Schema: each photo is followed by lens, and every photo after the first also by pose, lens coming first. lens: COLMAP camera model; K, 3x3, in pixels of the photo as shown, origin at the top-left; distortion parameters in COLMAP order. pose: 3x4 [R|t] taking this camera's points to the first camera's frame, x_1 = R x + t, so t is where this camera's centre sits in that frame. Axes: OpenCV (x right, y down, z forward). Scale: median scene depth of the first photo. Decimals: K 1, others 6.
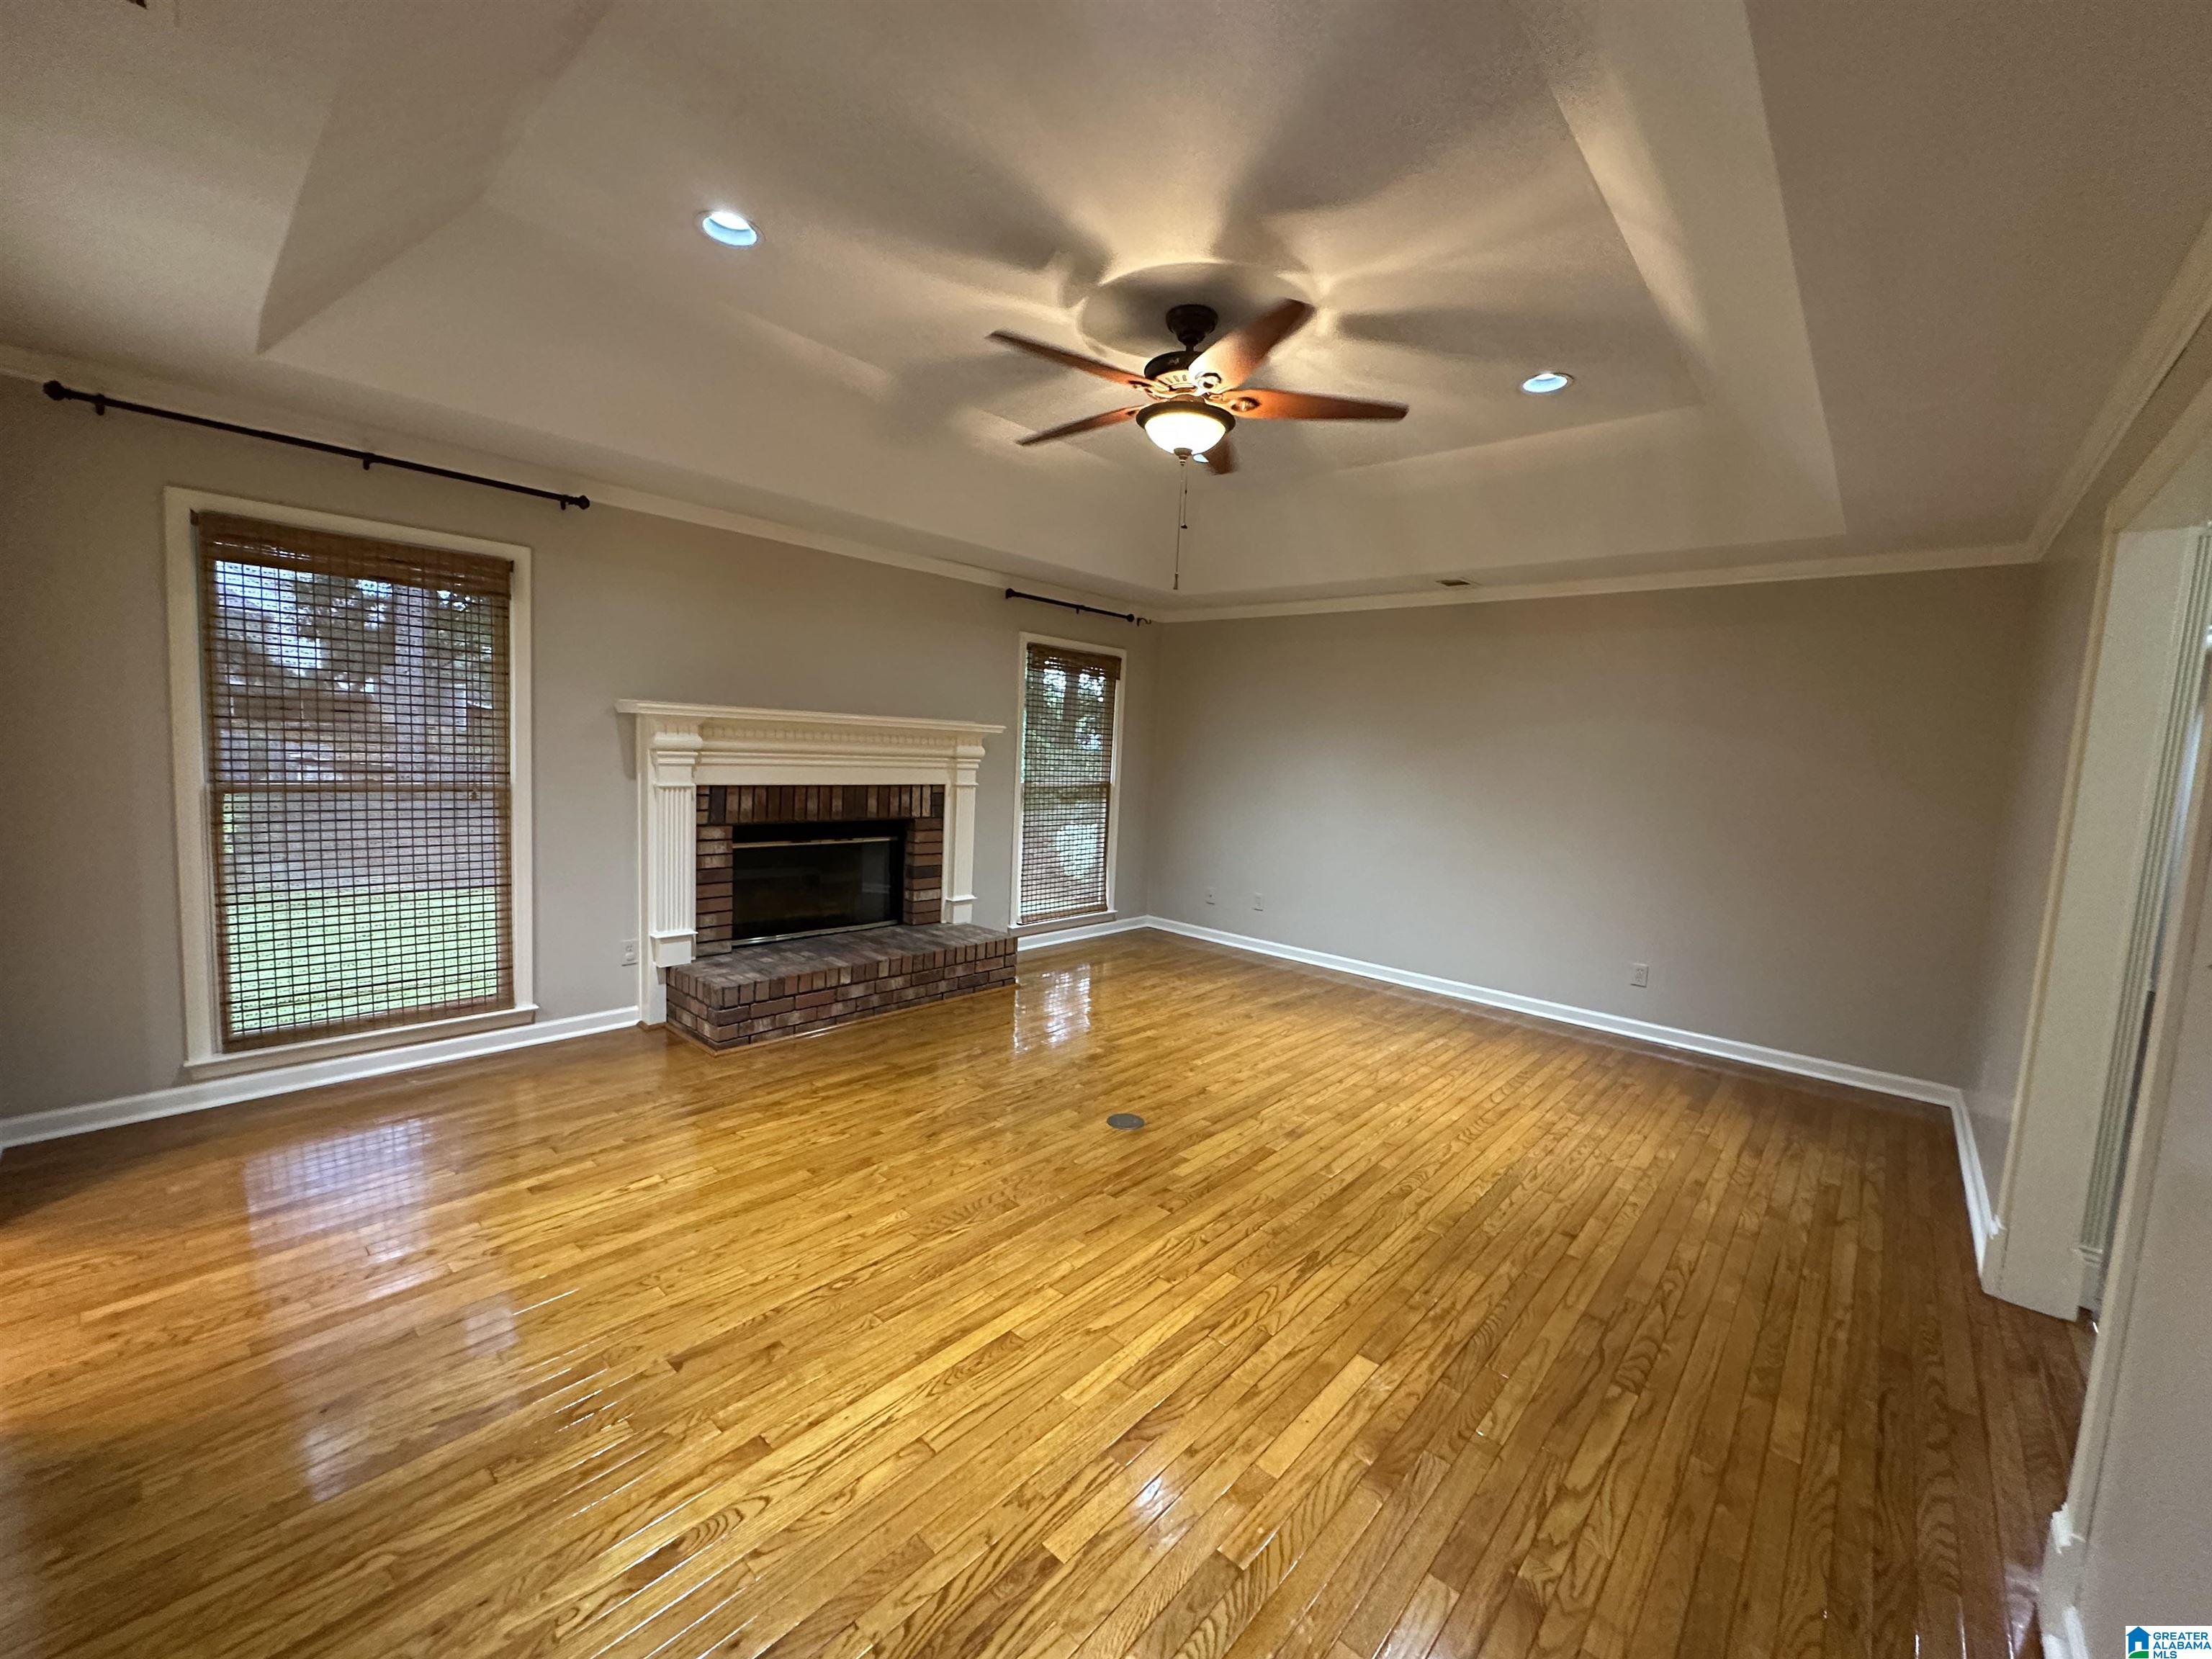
lens RADIAL K [[881.9, 0, 1106.0], [0, 881.9, 829.5], [0, 0, 1]] dist [-0.000776, -0.000022]
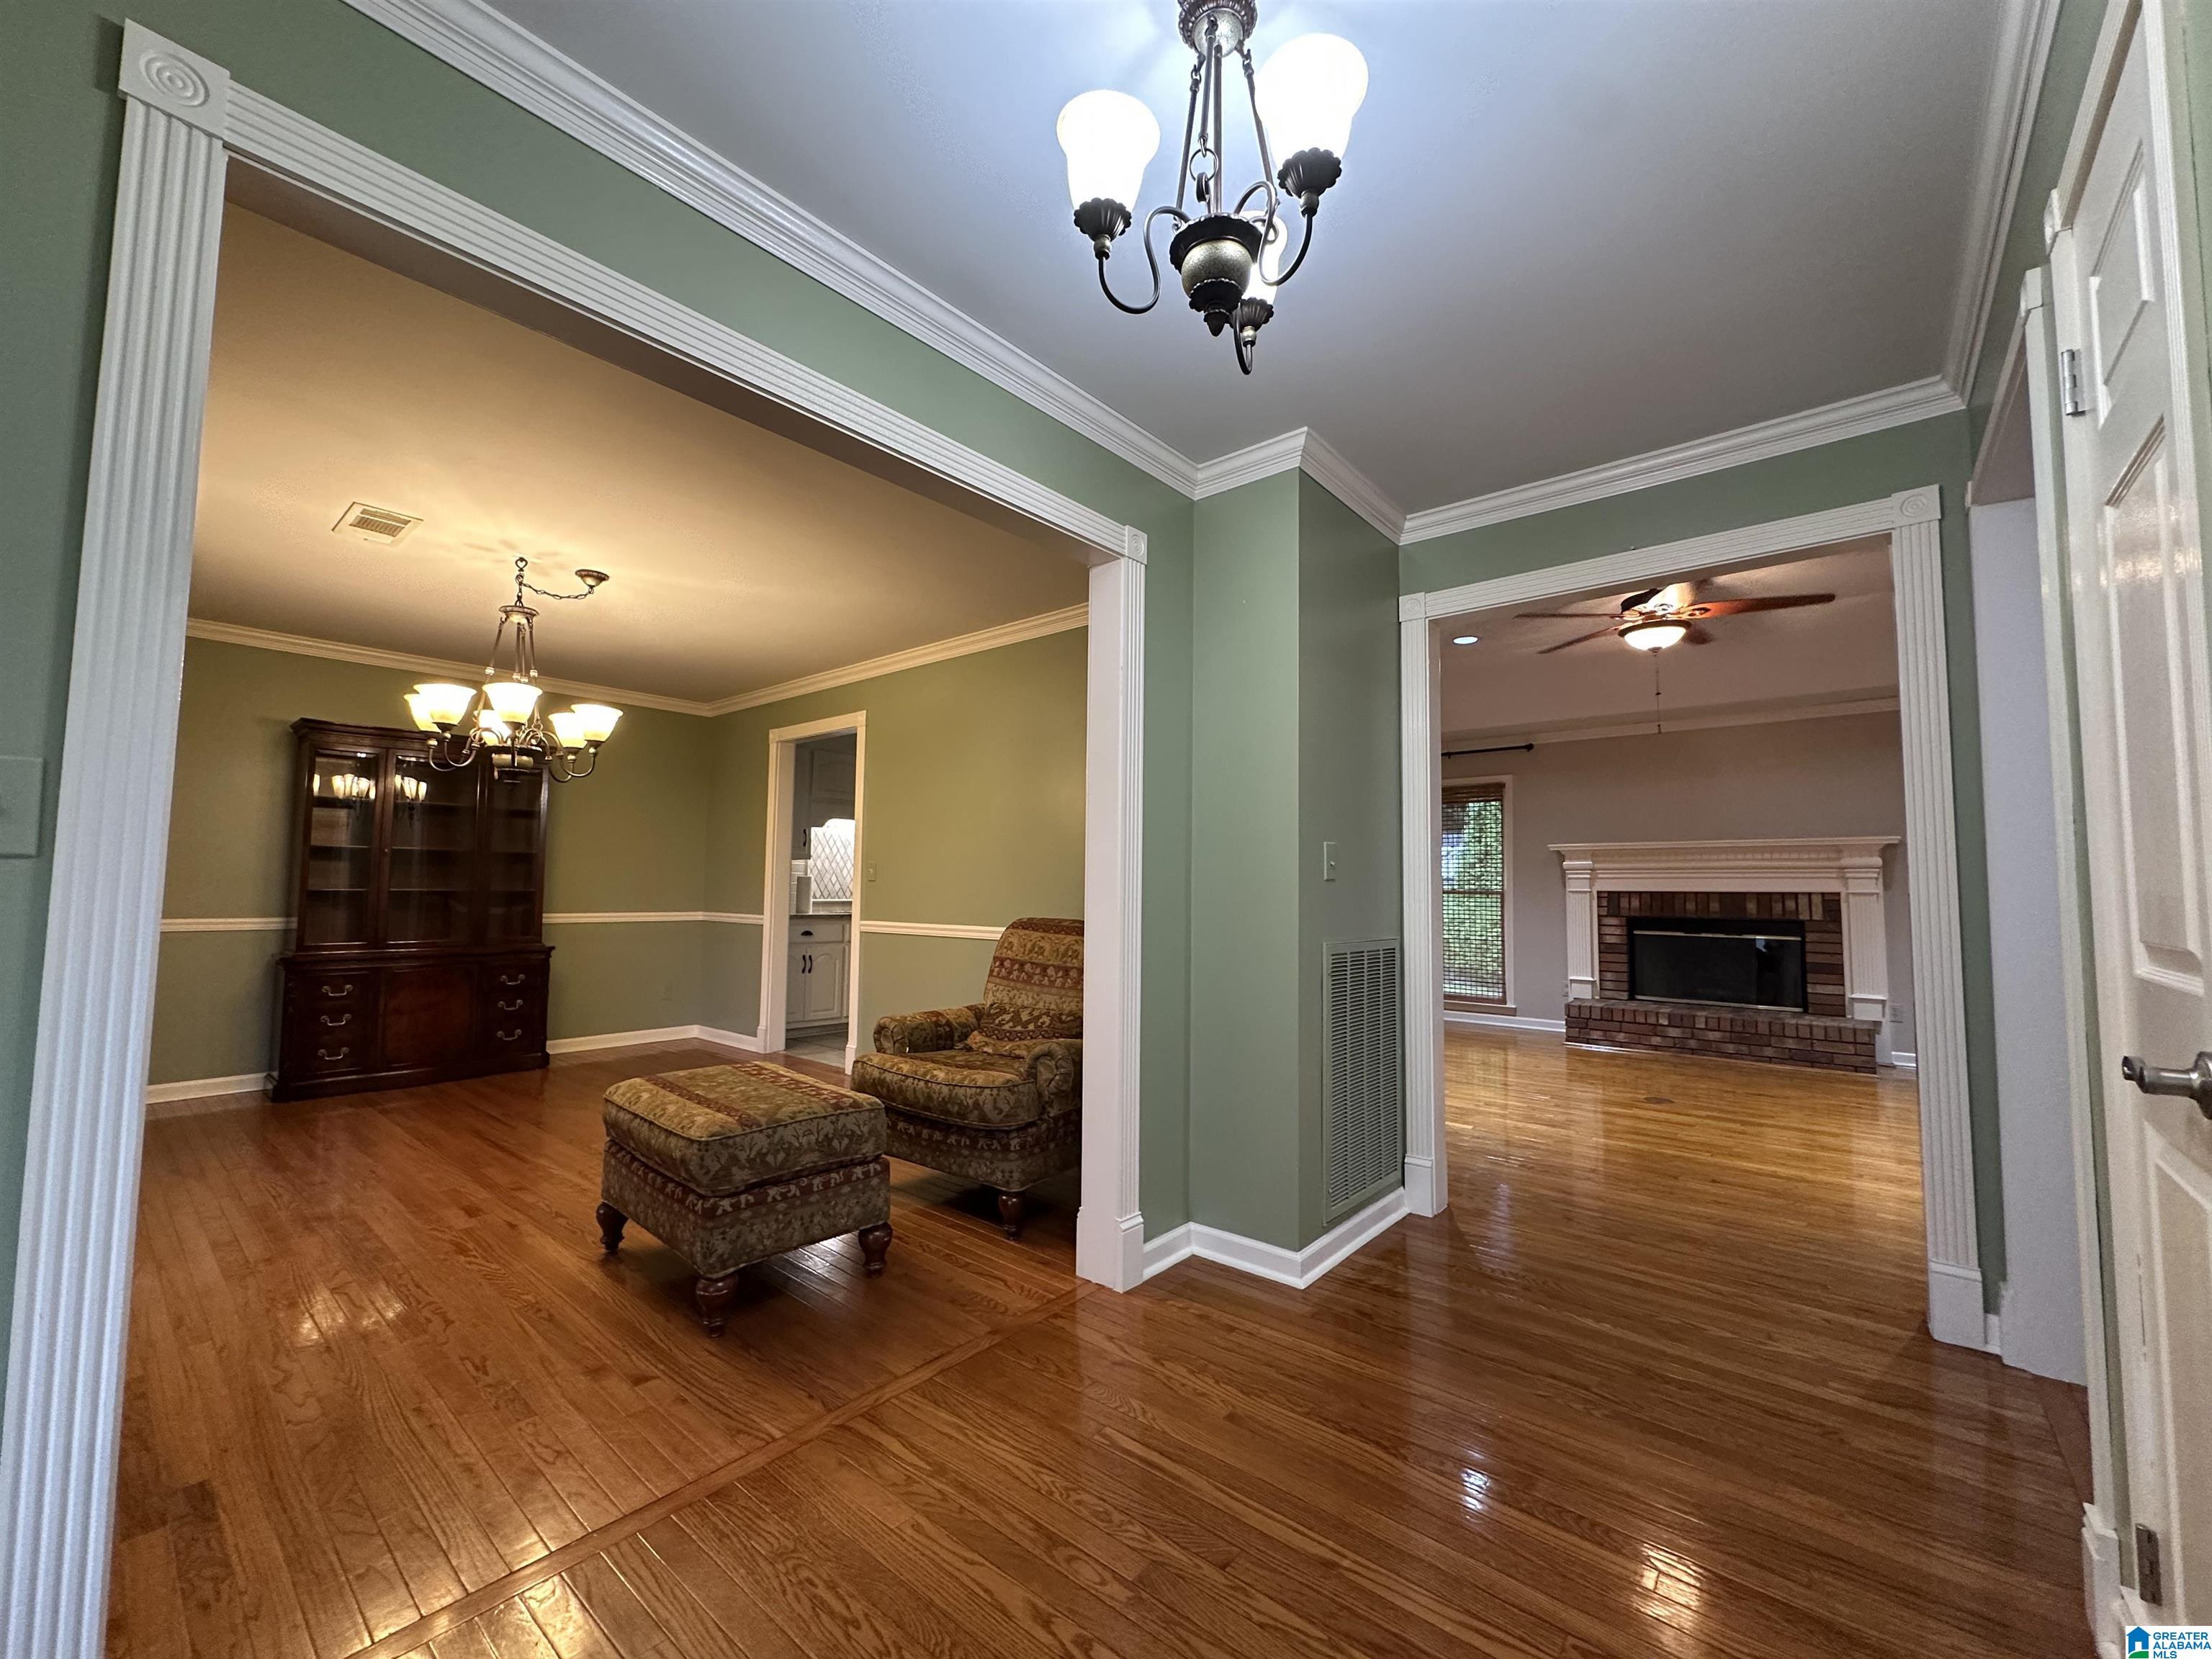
lens RADIAL K [[881.9, 0, 1106.0], [0, 881.9, 829.5], [0, 0, 1]] dist [-0.000776, -0.000022]
pose [[0.037694, -0.115933, -0.992542, 1.083311], [-0.102192, 0.987593, -0.119235, 0.119087], [0.994050, 0.105924, 0.025378, 0.022142]]
